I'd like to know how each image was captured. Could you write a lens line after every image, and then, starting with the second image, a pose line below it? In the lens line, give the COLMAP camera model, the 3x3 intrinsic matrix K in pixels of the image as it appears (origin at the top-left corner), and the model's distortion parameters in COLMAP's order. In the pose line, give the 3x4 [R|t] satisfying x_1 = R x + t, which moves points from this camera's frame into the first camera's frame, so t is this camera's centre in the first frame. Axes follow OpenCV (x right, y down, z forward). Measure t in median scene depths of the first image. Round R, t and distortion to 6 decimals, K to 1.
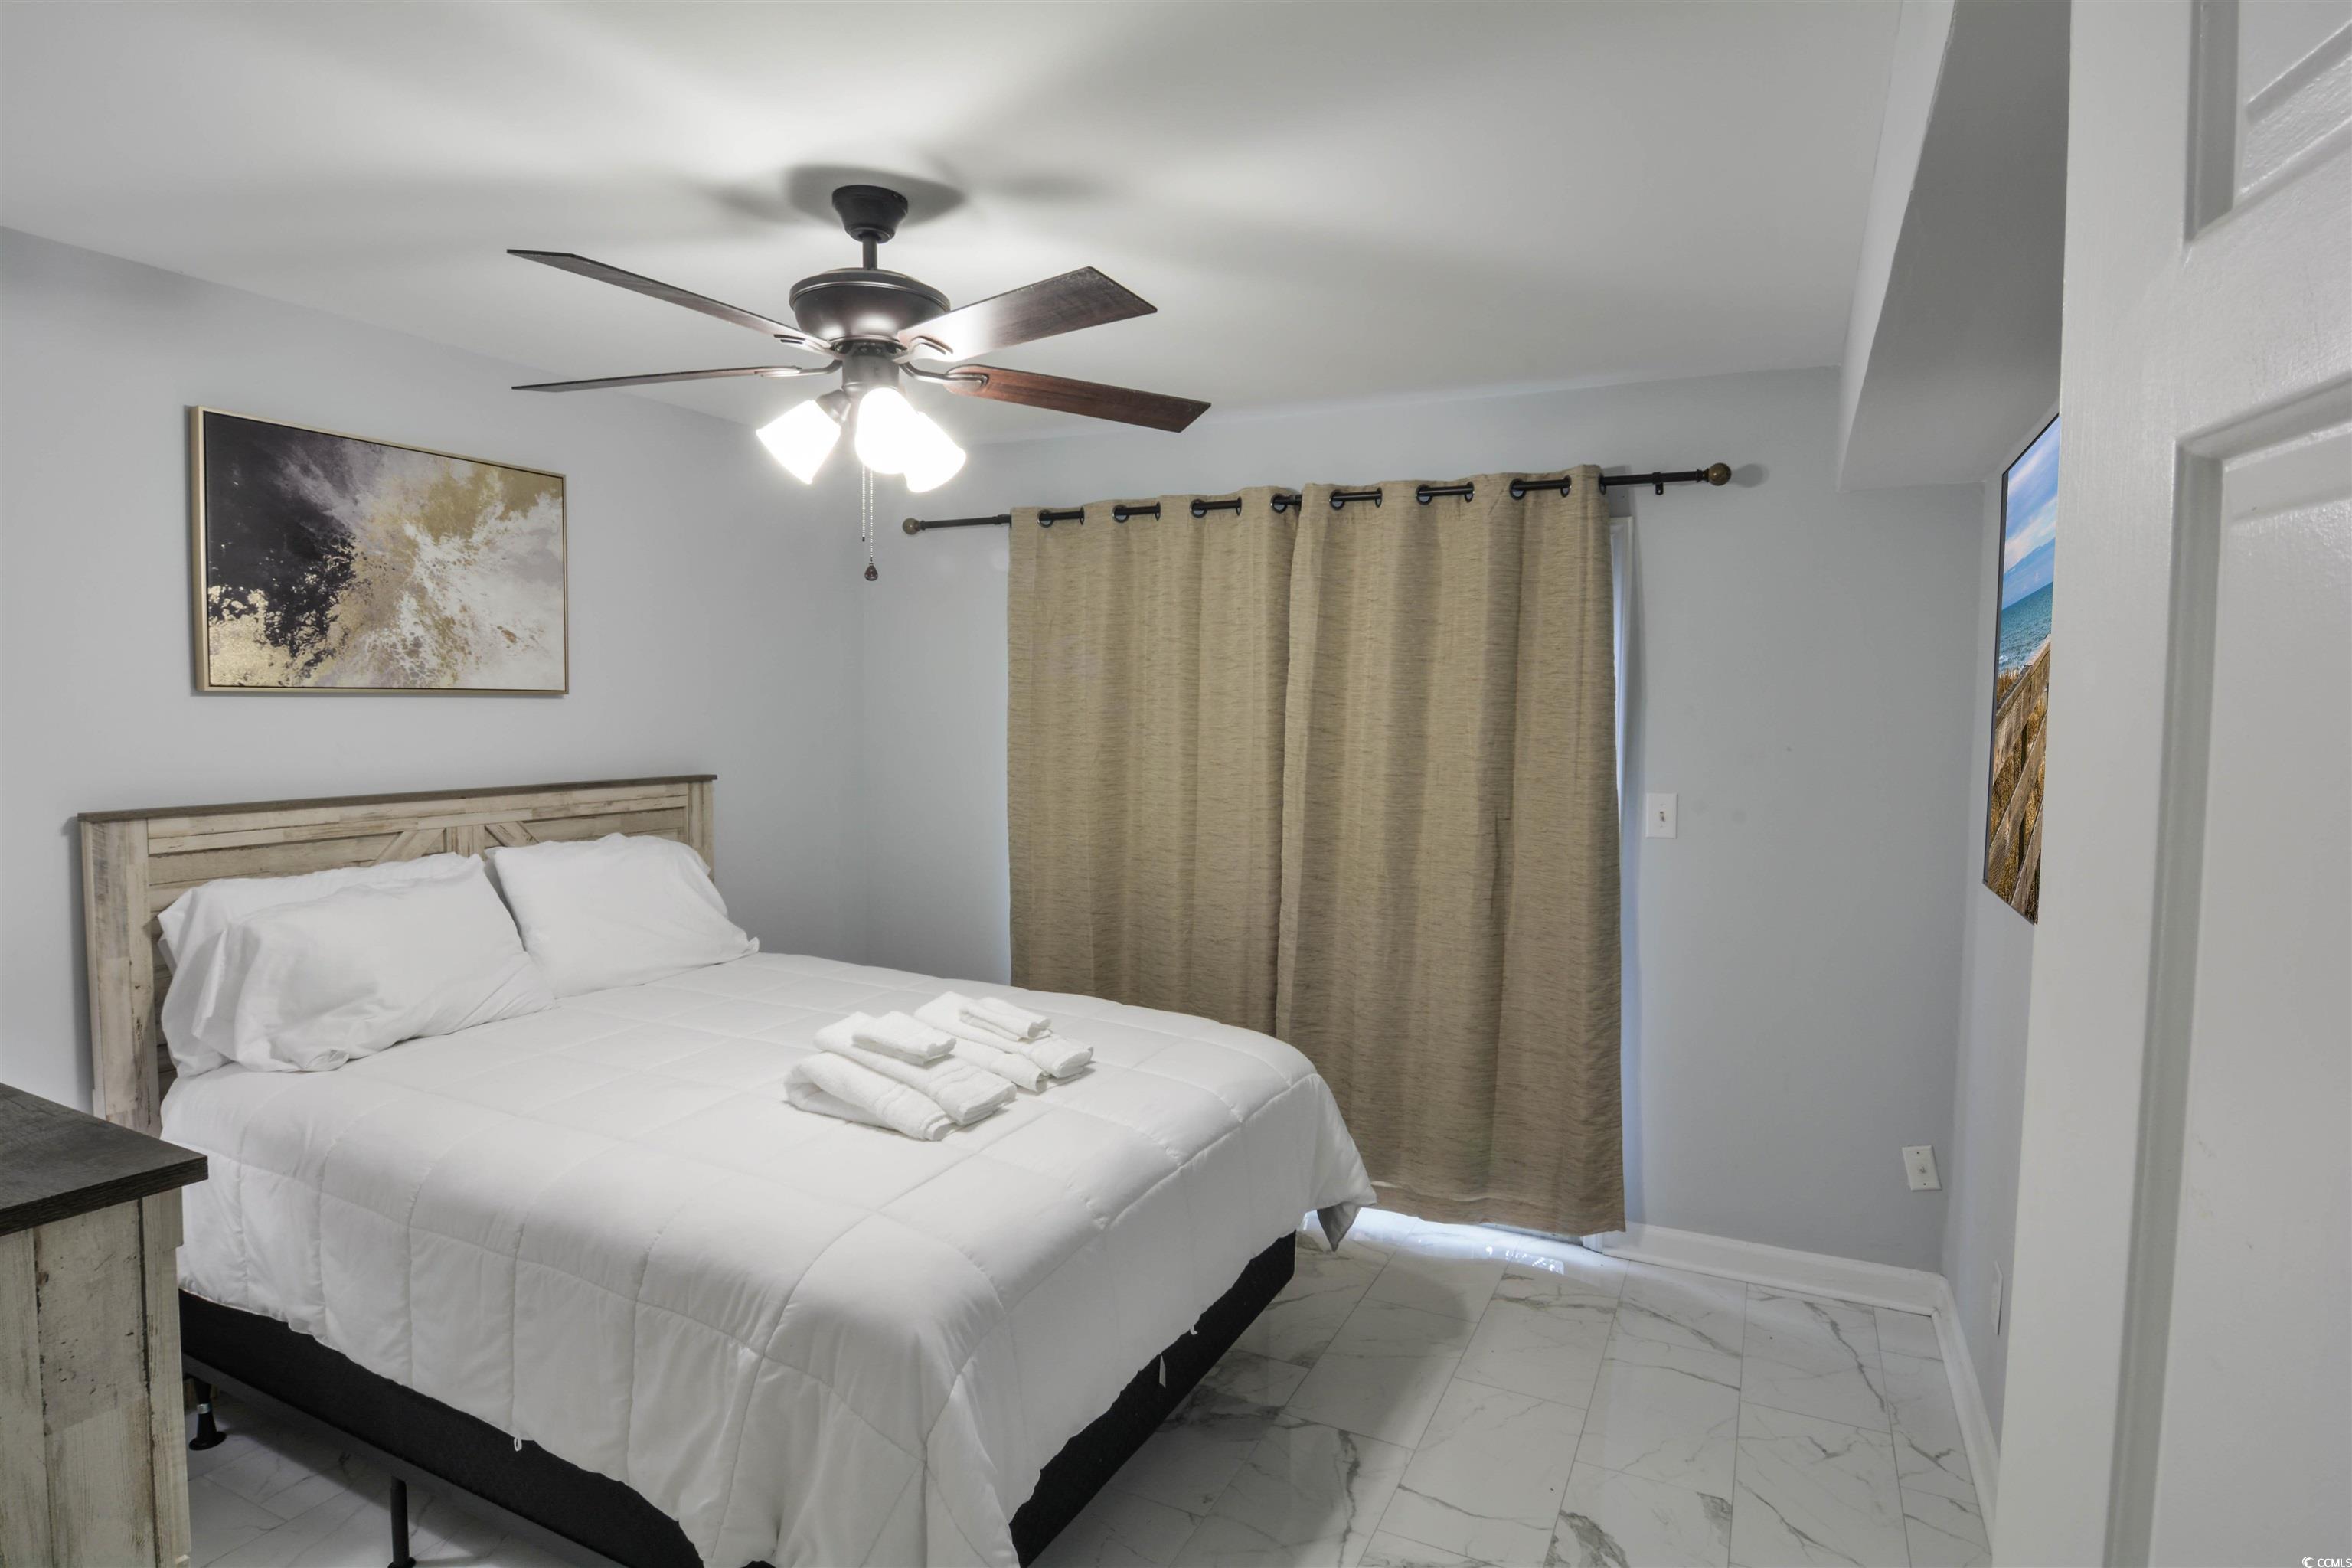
lens RADIAL K [[1162.0, 0, 1254.8], [0, 1162.0, 774.9], [0, 0, 1]] dist [-0.000624, -0.000449]
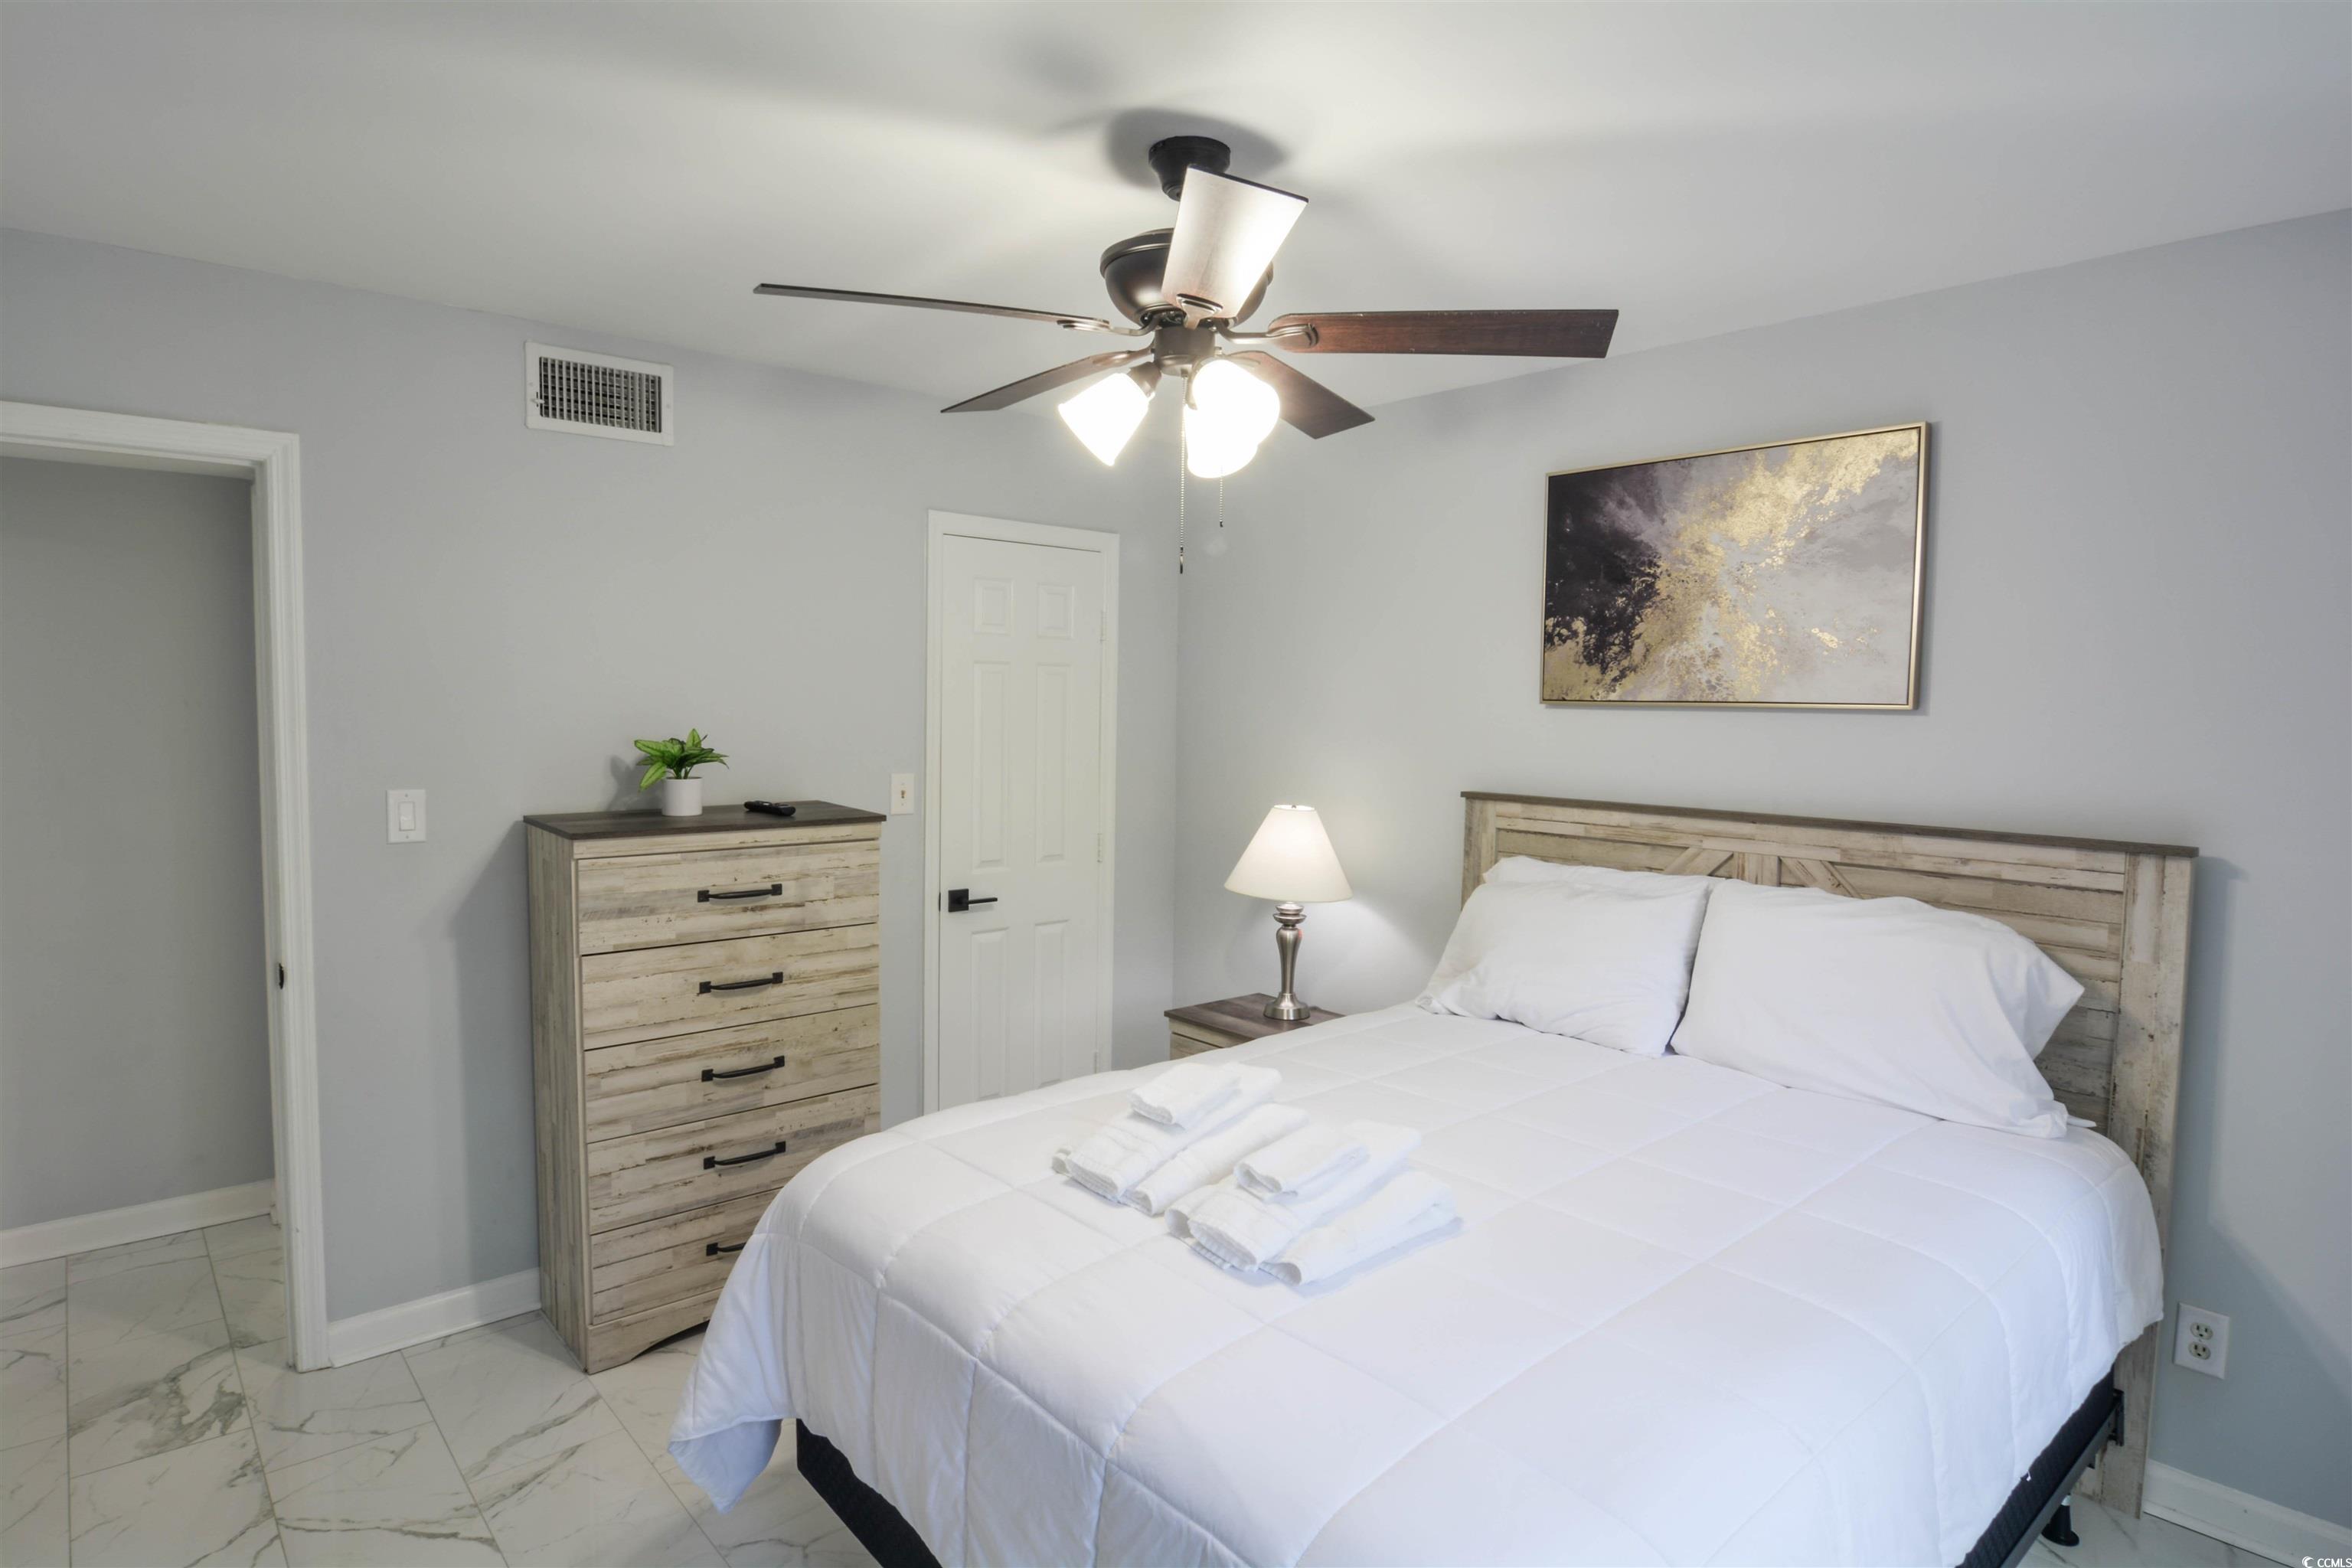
lens RADIAL K [[1291.5, 0, 1172.0], [0, 1291.5, 775.5], [0, 0, 1]] dist [0.002310, -0.016471]
pose [[-0.411436, 0.040908, -0.910520, 0.472423], [-0.074635, 0.994125, 0.078389, -0.069402], [0.908378, 0.100209, -0.405965, 1.116841]]
